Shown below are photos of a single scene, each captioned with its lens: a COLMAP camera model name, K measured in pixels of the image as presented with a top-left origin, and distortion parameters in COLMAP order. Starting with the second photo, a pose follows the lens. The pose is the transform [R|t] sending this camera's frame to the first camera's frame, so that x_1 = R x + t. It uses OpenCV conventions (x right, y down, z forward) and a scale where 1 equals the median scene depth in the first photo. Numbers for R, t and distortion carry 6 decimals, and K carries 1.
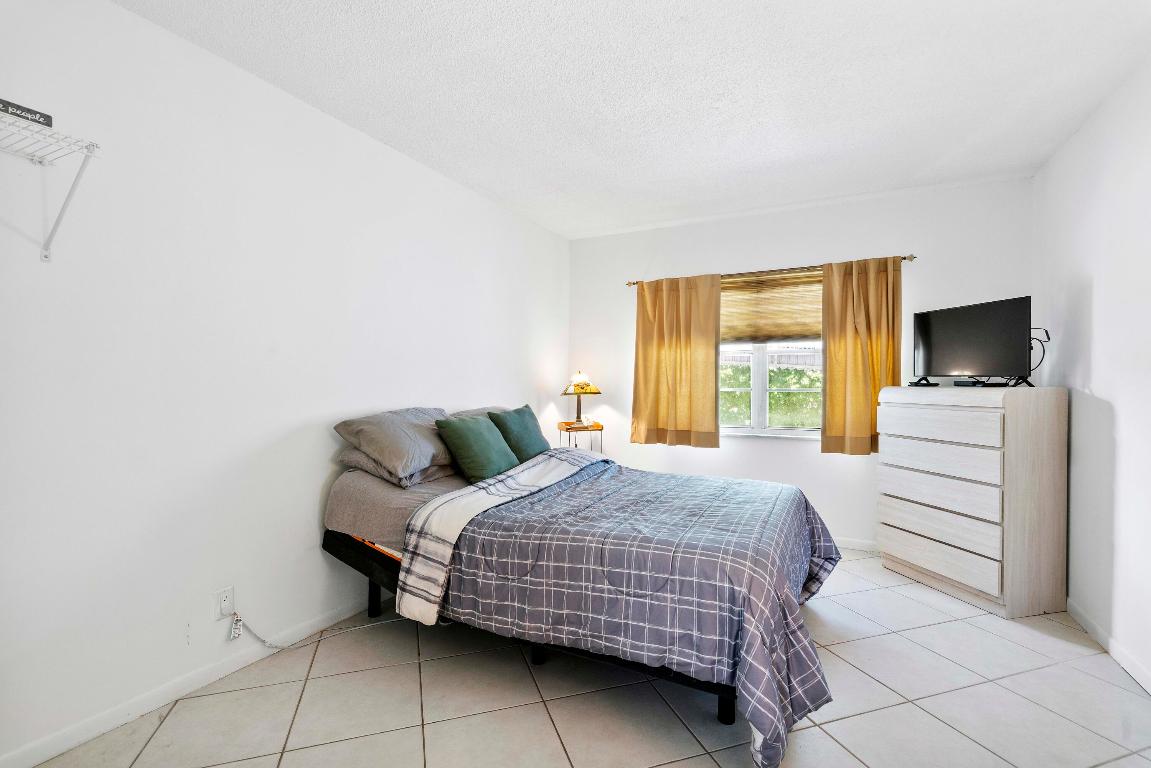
lens RADIAL K [[530.6, 0, 579.6], [0, 530.6, 382.5], [0, 0, 1]] dist [-0.001855, 0.000816]
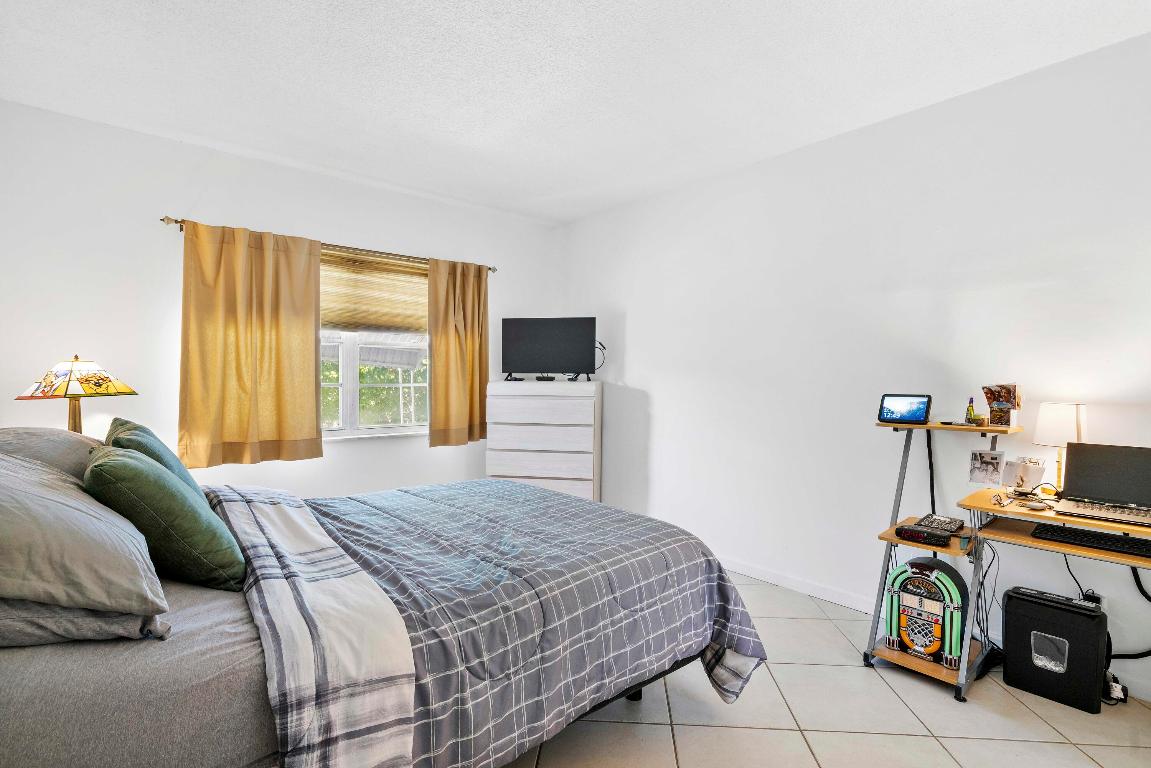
lens RADIAL K [[529.4, 0, 575.1], [0, 529.4, 404.3], [0, 0, 1]] dist [0.001097, 0.000505]
pose [[0.396604, -0.042531, 0.917004, -0.354183], [-0.001883, 0.998886, 0.047143, 0.003575], [-0.917988, -0.020424, 0.396082, 0.349025]]
